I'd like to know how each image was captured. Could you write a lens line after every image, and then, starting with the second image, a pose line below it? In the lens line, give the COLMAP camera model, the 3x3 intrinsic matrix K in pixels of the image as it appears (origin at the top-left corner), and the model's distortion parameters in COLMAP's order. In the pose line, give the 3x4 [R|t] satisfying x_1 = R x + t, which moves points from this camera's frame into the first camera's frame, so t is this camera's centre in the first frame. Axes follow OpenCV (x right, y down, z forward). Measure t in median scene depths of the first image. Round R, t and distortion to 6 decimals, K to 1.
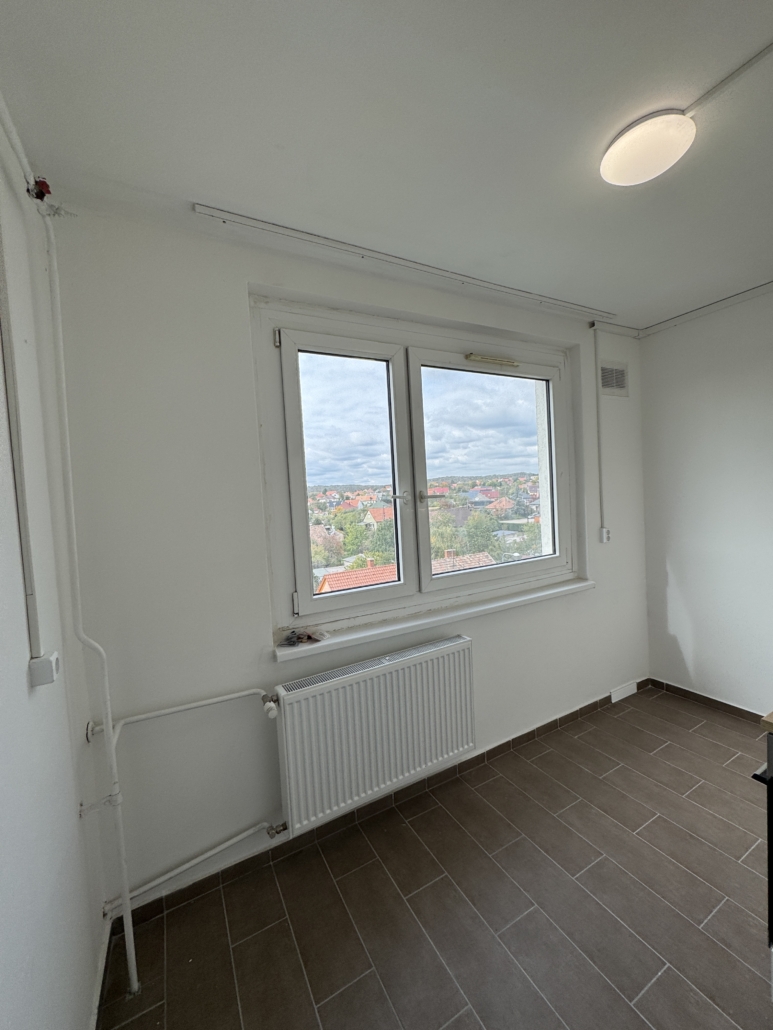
lens RADIAL K [[412.3, 0, 388.5], [0, 412.3, 511.5], [0, 0, 1]] dist [-0.003718, 0.000732]
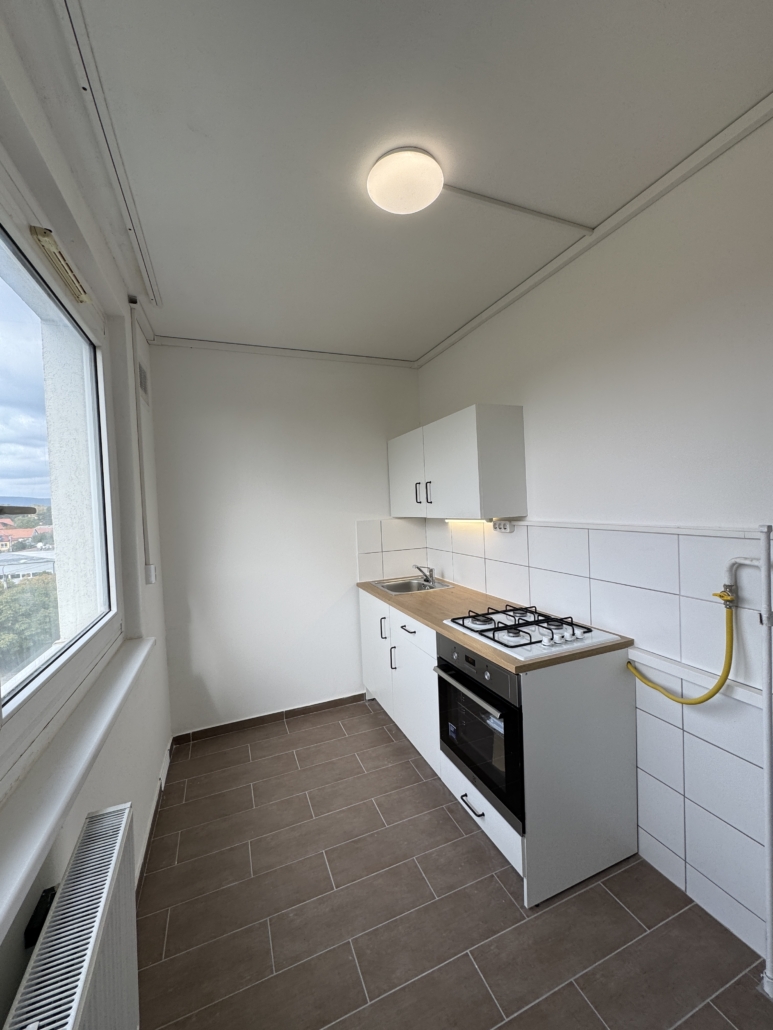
lens RADIAL K [[412.3, 0, 389.2], [0, 412.3, 512.7], [0, 0, 1]] dist [-0.003718, 0.000732]
pose [[0.120372, 0.028054, 0.992332, -0.230837], [0.078051, 0.996239, -0.037632, 0.007756], [-0.989656, 0.081983, 0.117729, 0.550007]]
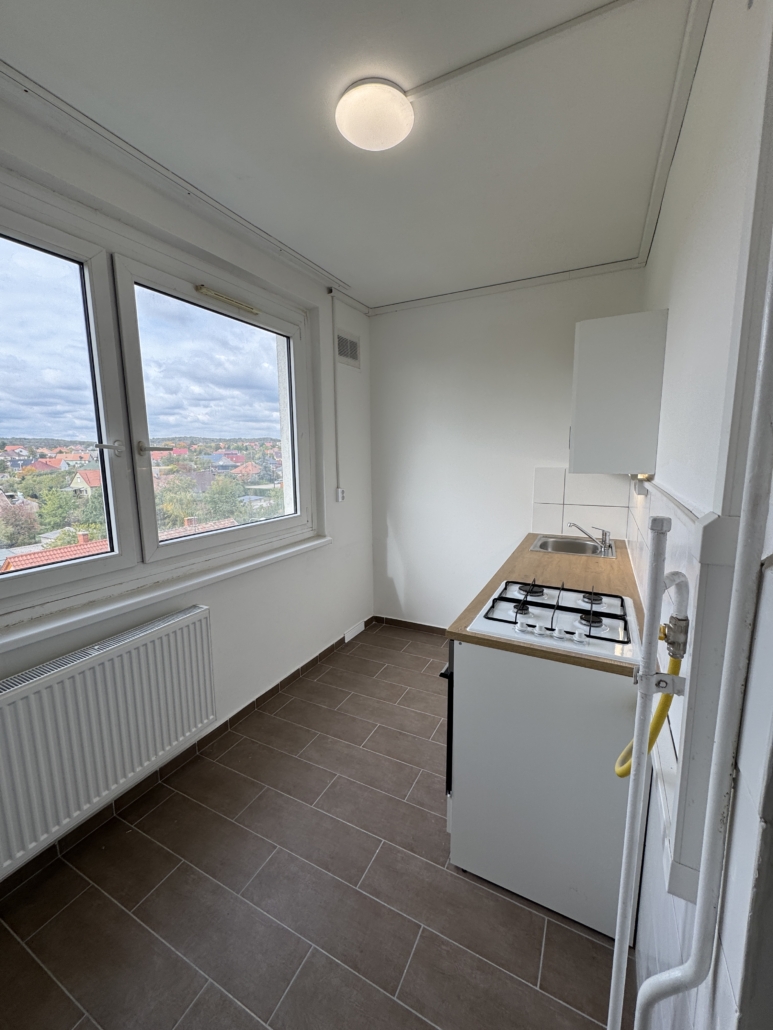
lens RADIAL K [[412.3, 0, 387.4], [0, 412.3, 512.6], [0, 0, 1]] dist [-0.003718, 0.000732]
pose [[0.829774, -0.034826, 0.557012, 0.023769], [-0.012781, 0.996604, 0.081350, 0.016853], [-0.557953, -0.074622, 0.826511, 0.030245]]
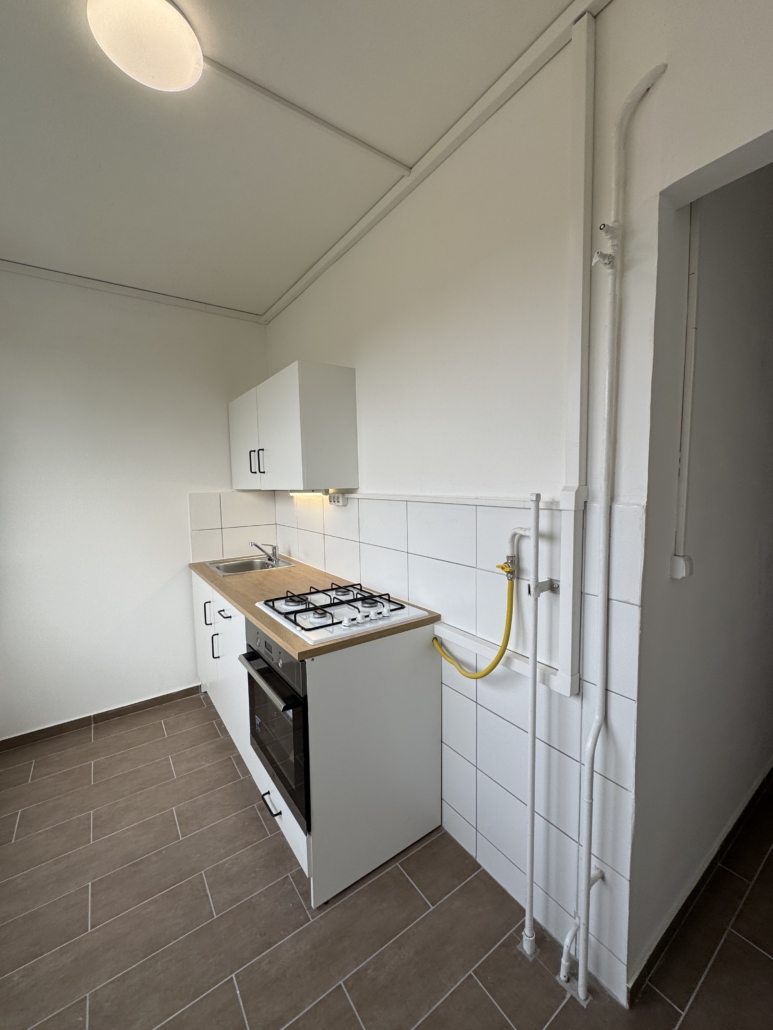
lens RADIAL K [[412.3, 0, 389.9], [0, 412.3, 512.9], [0, 0, 1]] dist [-0.003718, 0.000732]
pose [[-0.110572, -0.019606, 0.993675, -0.140978], [0.067017, 0.997383, 0.027136, 0.038063], [-0.991606, 0.069594, -0.108969, 0.380204]]
